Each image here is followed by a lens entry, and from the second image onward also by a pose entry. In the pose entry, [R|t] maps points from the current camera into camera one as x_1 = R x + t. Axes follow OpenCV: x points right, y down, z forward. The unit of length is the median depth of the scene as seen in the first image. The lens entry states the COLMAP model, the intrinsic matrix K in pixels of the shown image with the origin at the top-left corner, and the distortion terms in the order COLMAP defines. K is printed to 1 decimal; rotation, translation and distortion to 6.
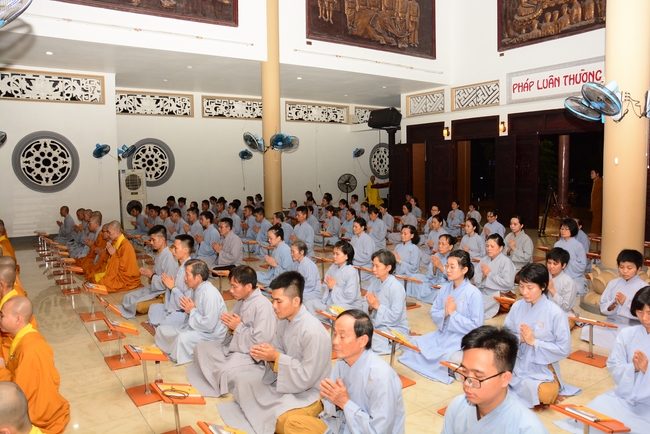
lens RADIAL K [[511.8, 0, 336.6], [0, 511.8, 196.2], [0, 0, 1]] dist [-0.102406, 0.025915]
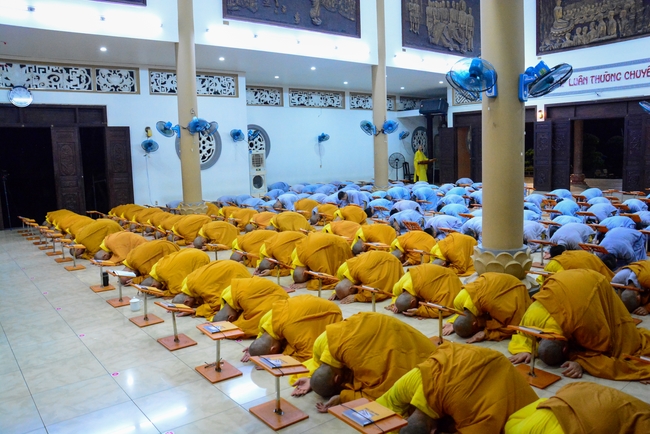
lens RADIAL K [[511.8, 0, 309.9], [0, 511.8, 198.3], [0, 0, 1]] dist [-0.102406, 0.025915]
pose [[0.997829, -0.020736, 0.062509, -0.349090], [0.018292, 0.999055, 0.039424, 0.017252], [-0.063267, -0.038195, 0.997265, -0.255653]]
